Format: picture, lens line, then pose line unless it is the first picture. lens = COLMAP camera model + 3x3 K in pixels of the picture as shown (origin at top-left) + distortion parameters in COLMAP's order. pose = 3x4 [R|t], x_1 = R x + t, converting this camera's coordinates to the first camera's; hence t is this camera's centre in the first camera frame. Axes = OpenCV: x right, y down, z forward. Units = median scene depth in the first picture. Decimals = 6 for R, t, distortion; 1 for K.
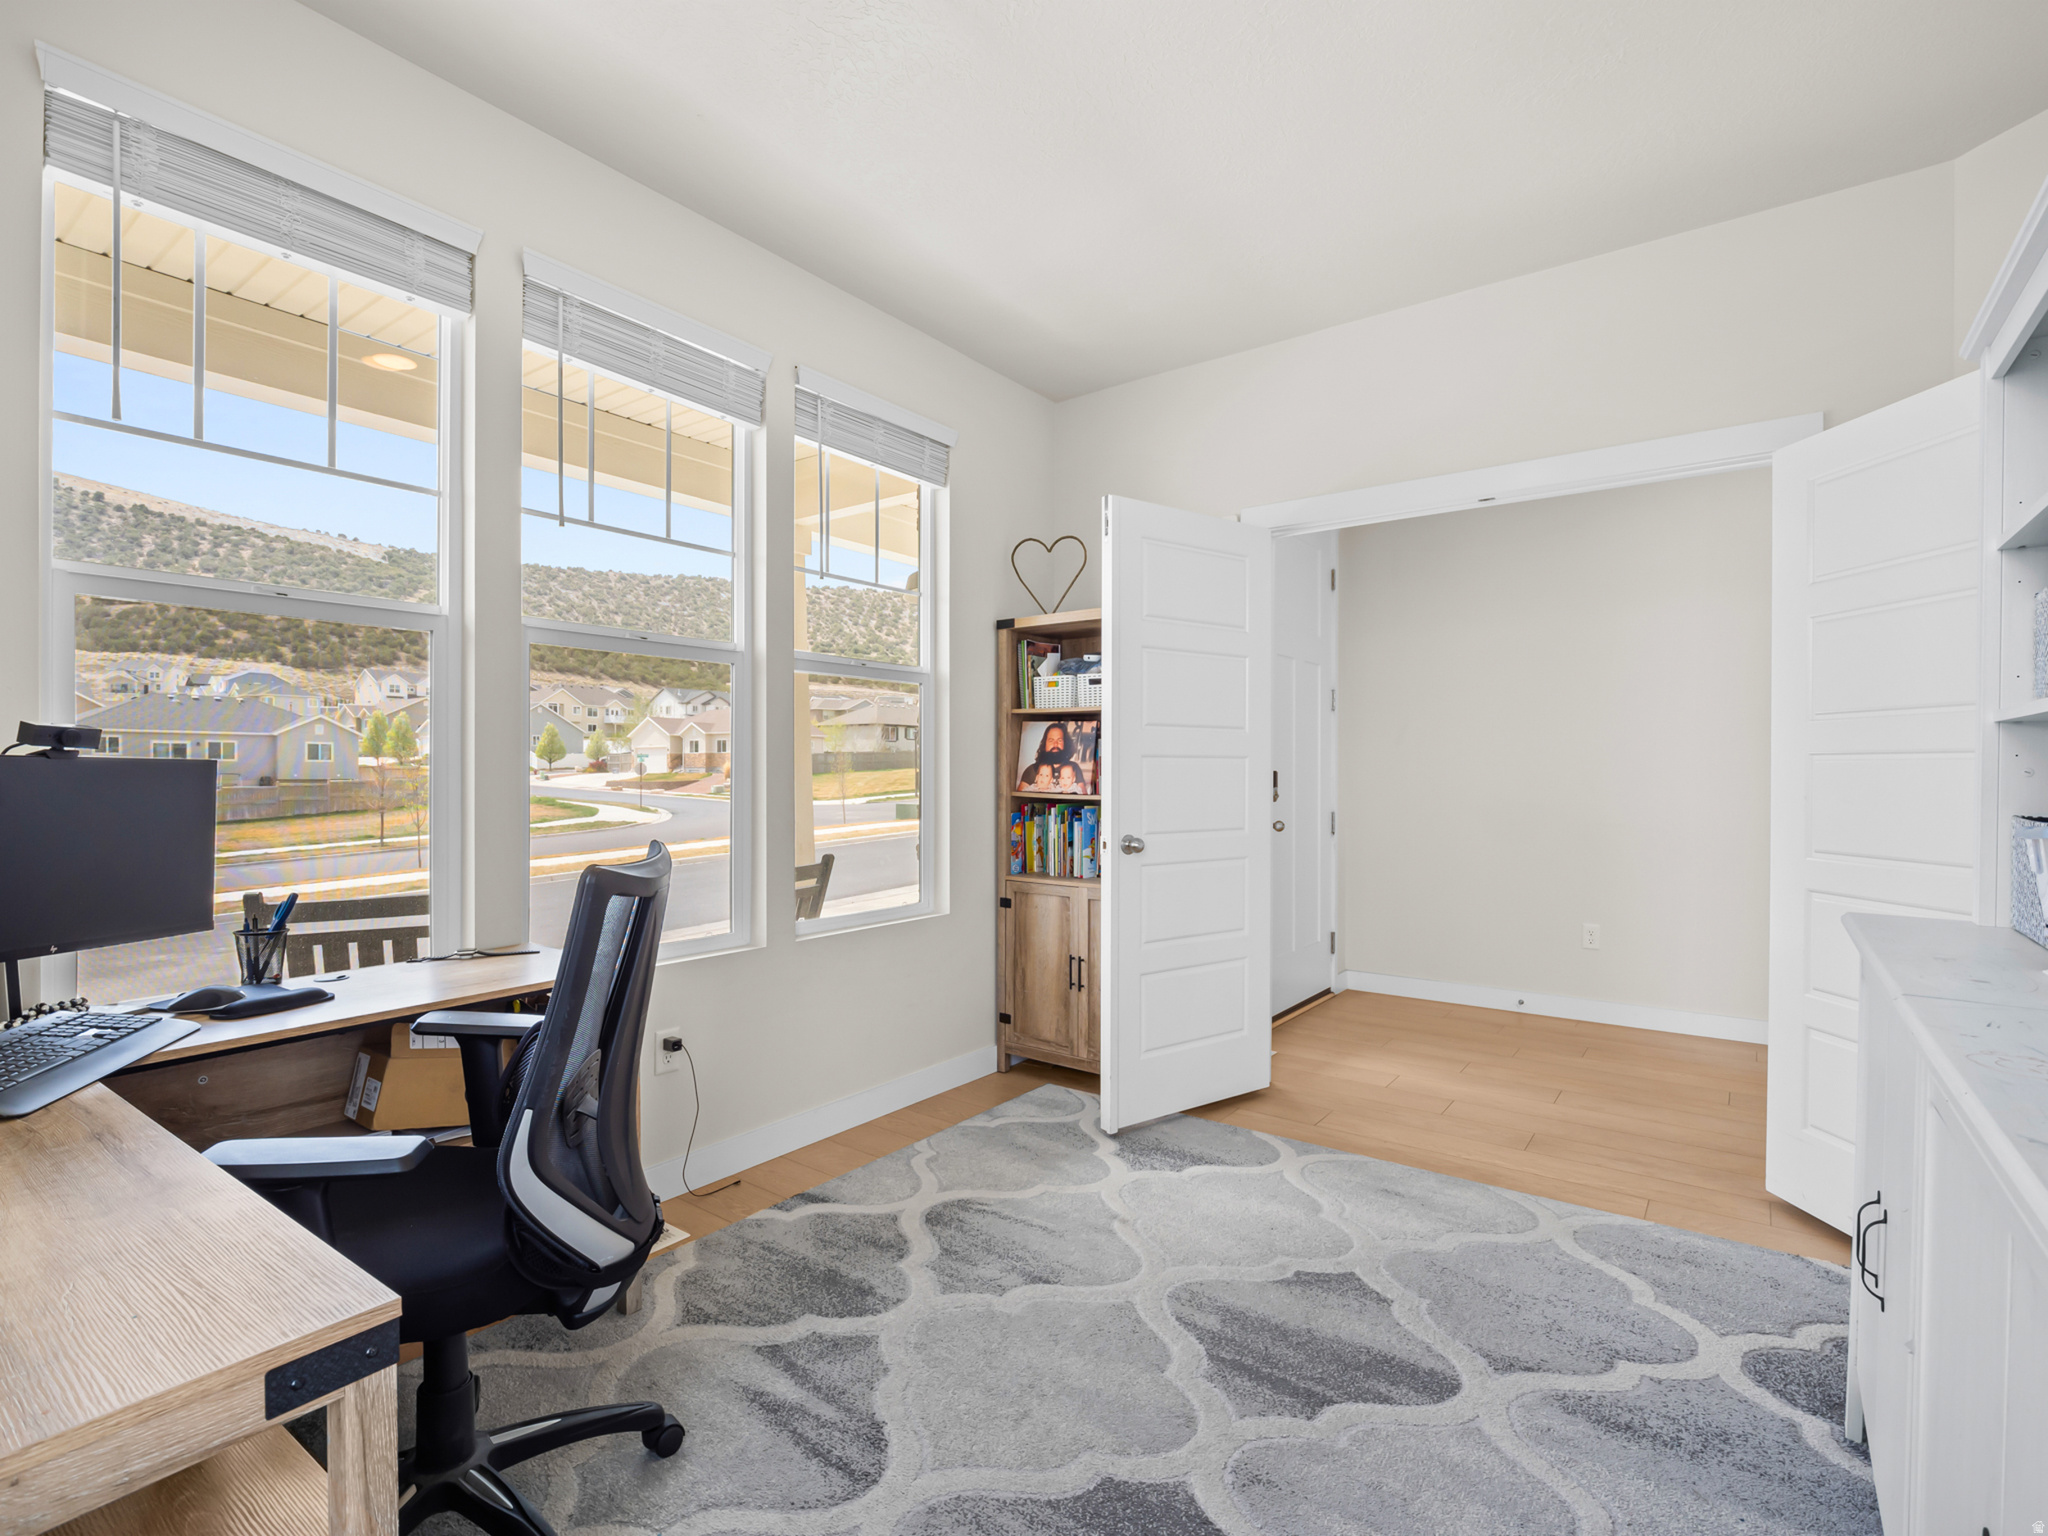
lens RADIAL K [[977.2, 0, 1024.0], [0, 977.2, 777.1], [0, 0, 1]] dist [-0.011921, 0.001649]
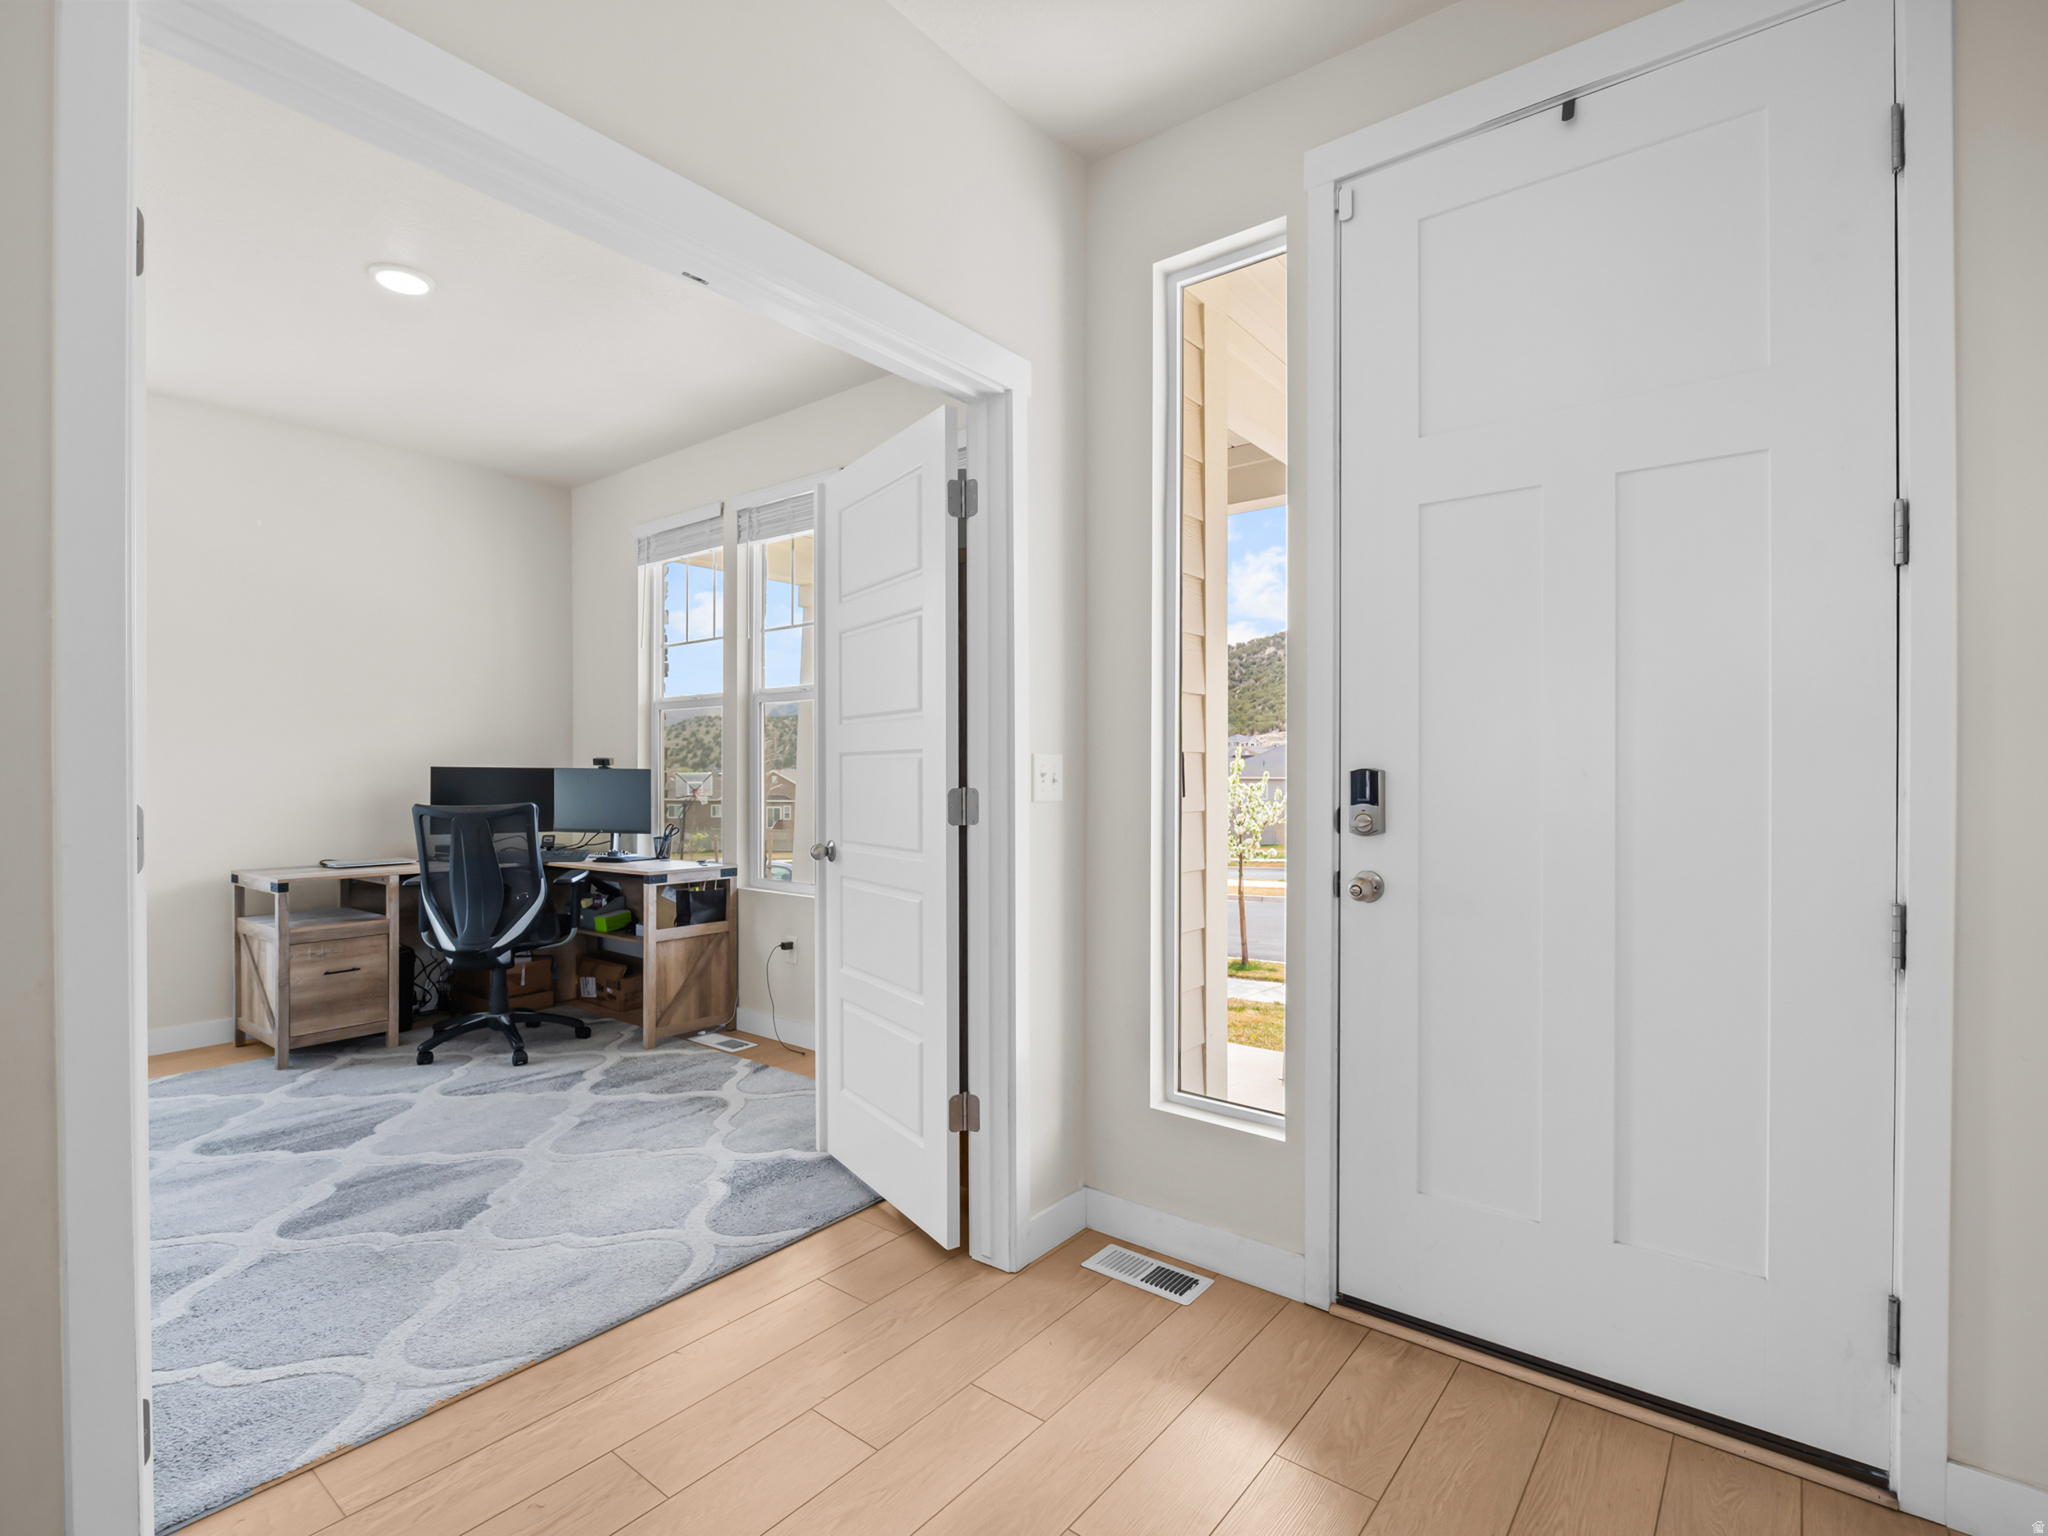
lens RADIAL K [[977.2, 0, 1024.0], [0, 977.2, 777.1], [0, 0, 1]] dist [-0.011921, 0.001649]
pose [[-0.026248, 0.000472, -0.999655, 1.440533], [-0.007020, 0.999975, 0.000656, -0.003679], [0.999631, 0.007035, -0.026244, 1.692865]]
